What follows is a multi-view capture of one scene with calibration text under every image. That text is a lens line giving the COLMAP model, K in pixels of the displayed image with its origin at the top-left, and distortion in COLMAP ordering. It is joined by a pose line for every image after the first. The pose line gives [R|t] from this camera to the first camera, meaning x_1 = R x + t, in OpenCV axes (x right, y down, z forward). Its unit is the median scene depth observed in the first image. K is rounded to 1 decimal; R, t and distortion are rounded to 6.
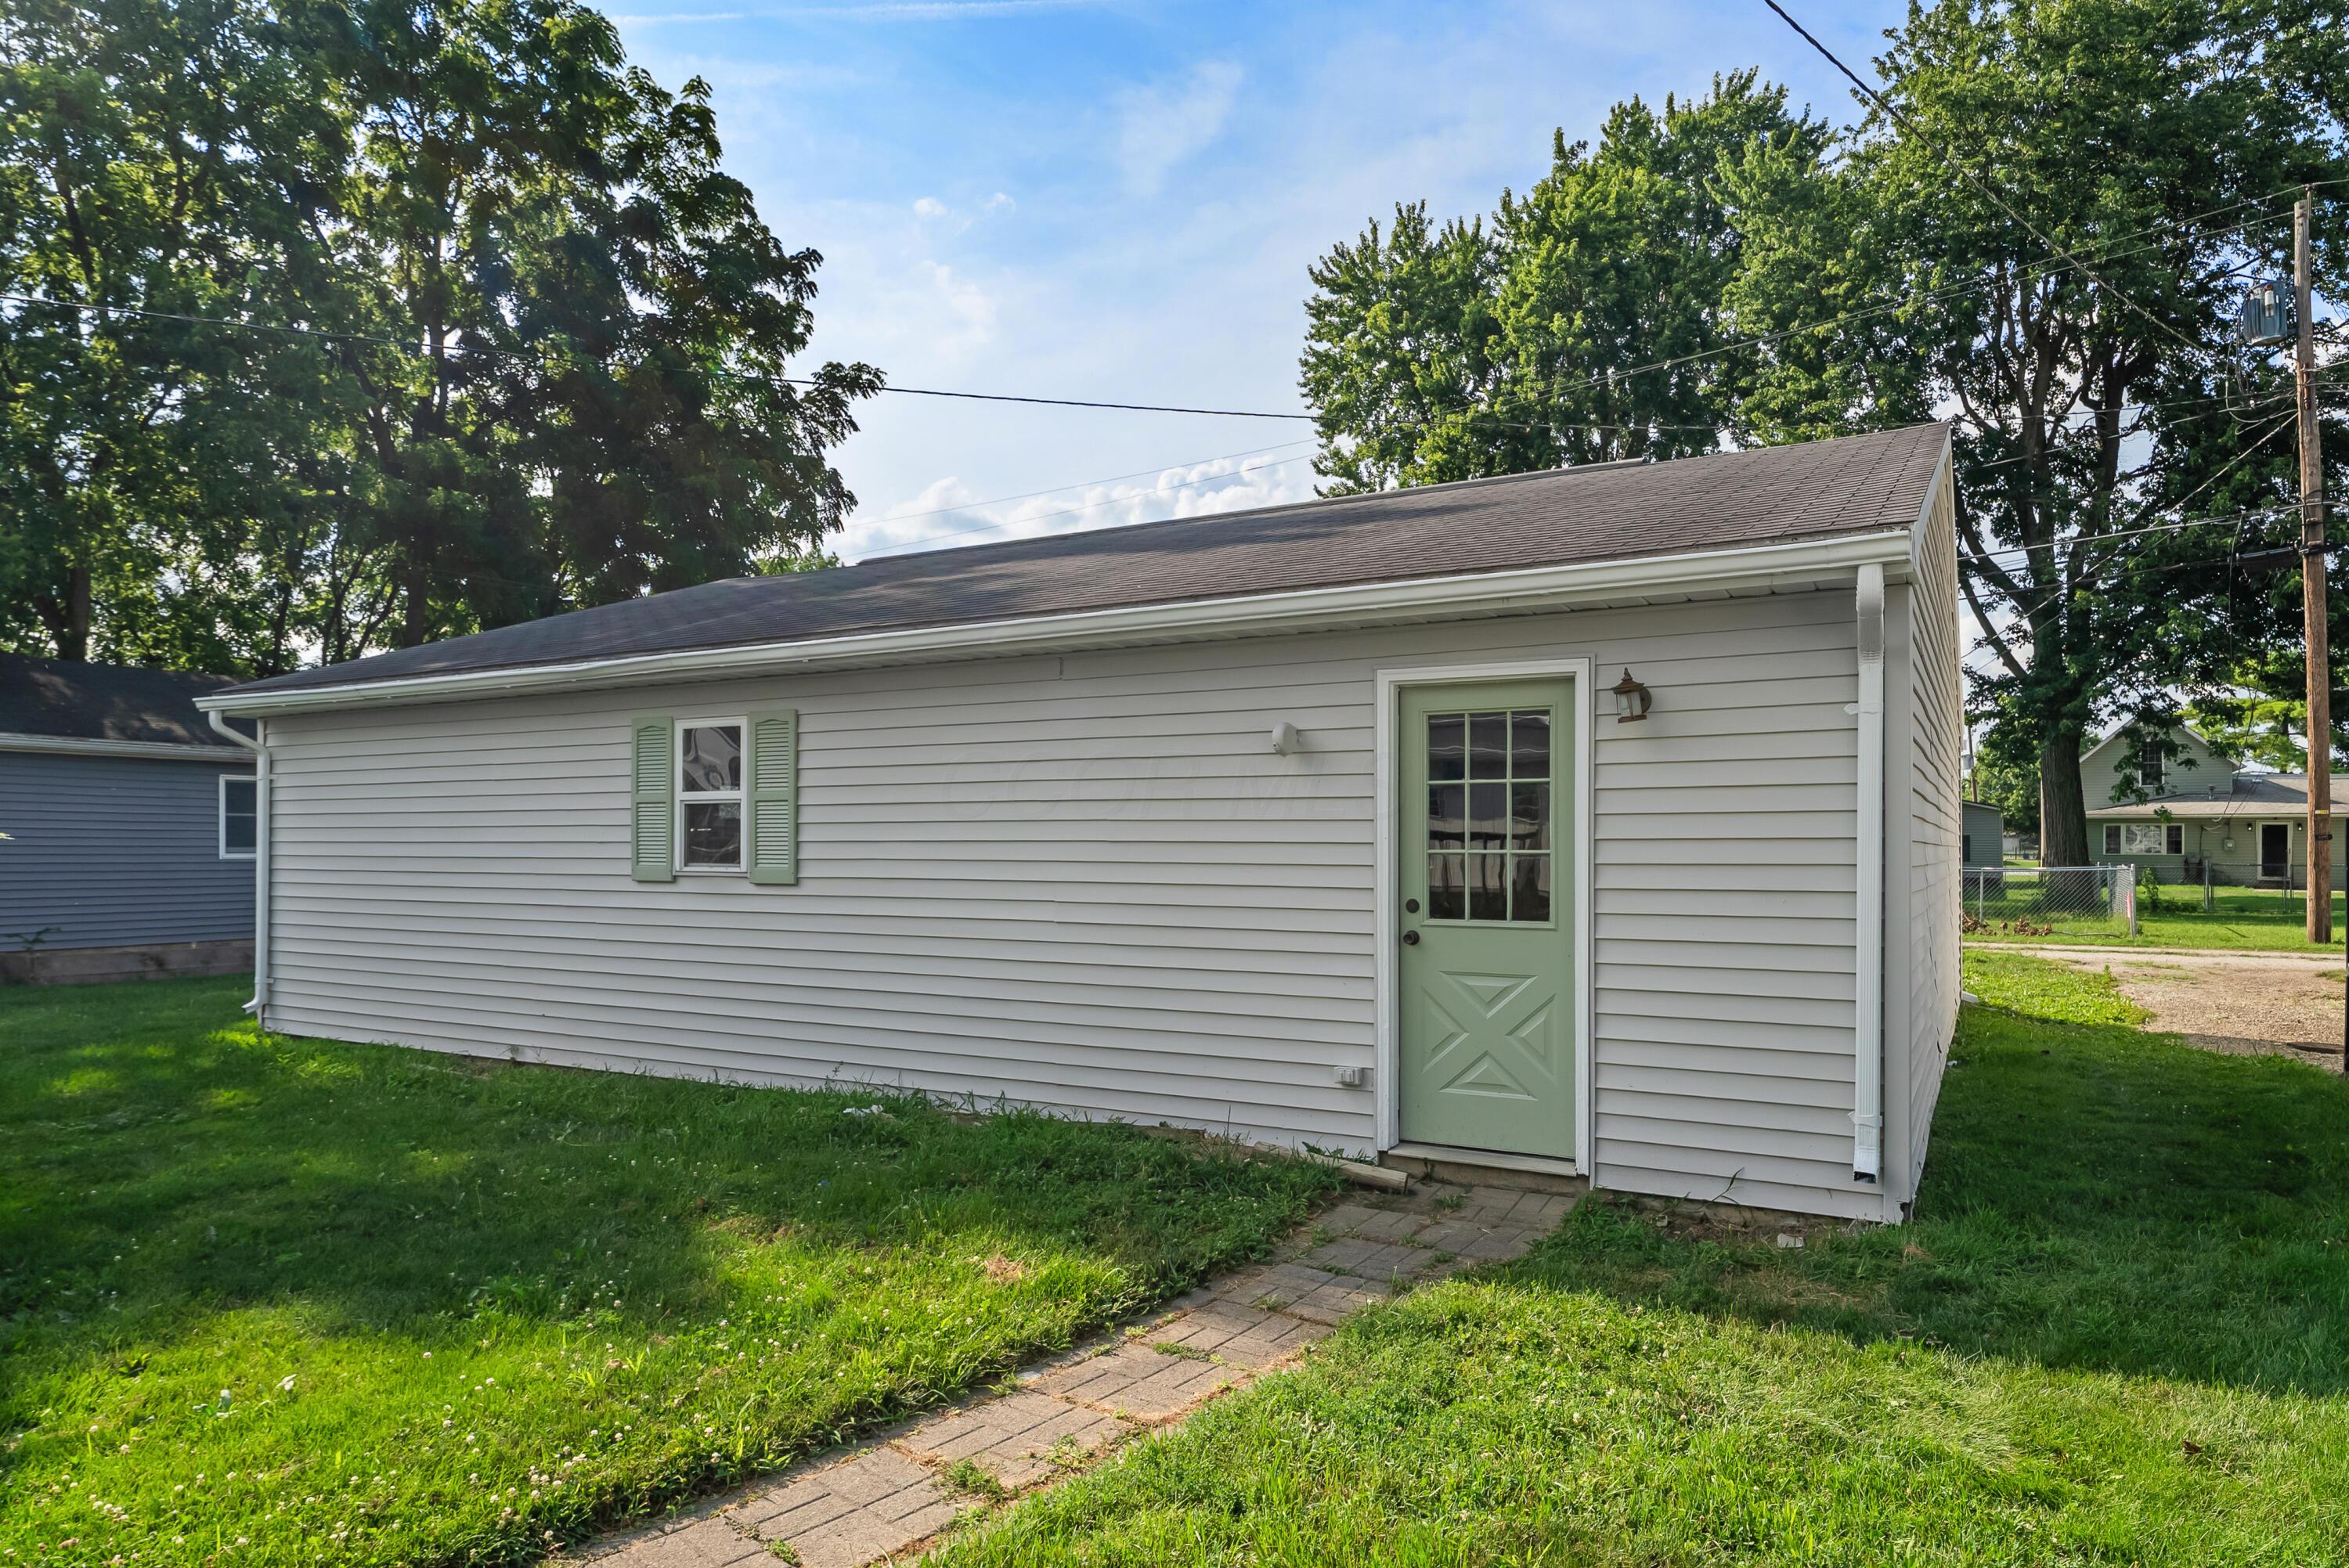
lens RADIAL K [[1390.9, 0, 1241.0], [0, 1390.9, 845.7], [0, 0, 1]] dist [0.017784, -0.002260]
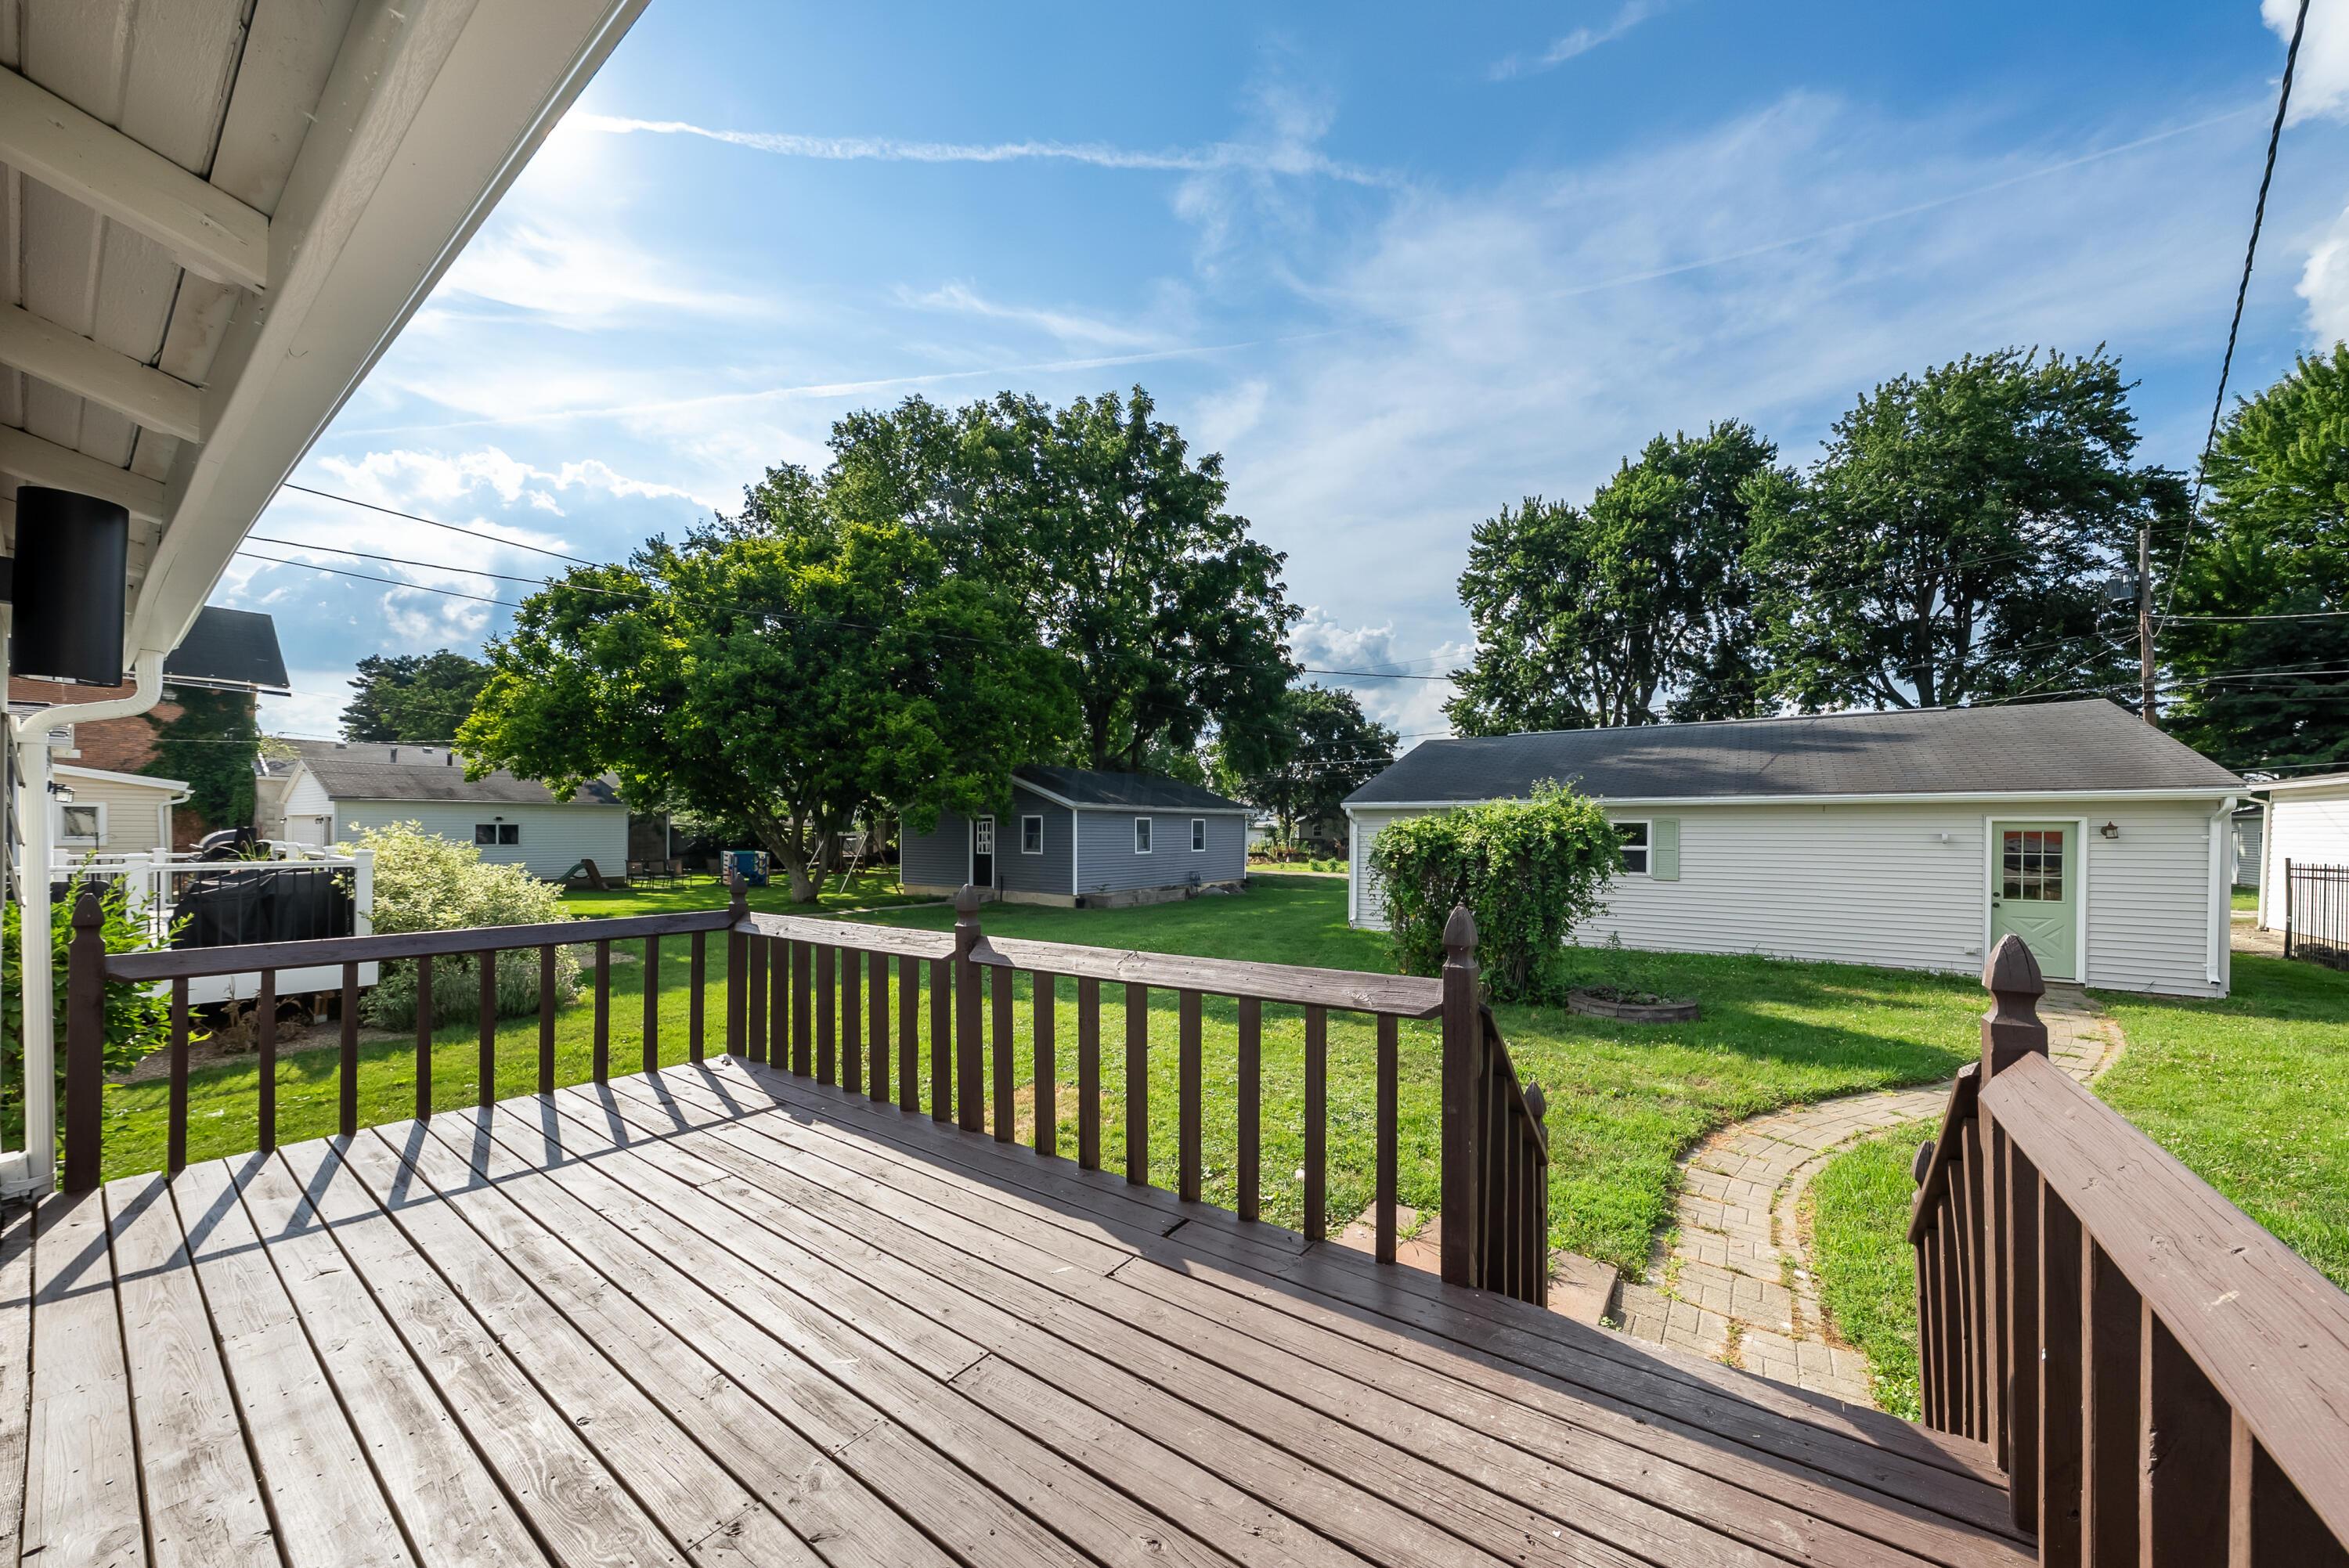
lens RADIAL K [[803.7, 0, 1182.7], [0, 803.7, 845.1], [0, 0, 1]] dist [0.002618, -0.000423]
pose [[0.992912, 0.005507, -0.118727, -0.287968], [-0.002822, 0.999737, 0.022767, -0.019916], [0.118821, -0.022271, 0.992666, -0.190020]]
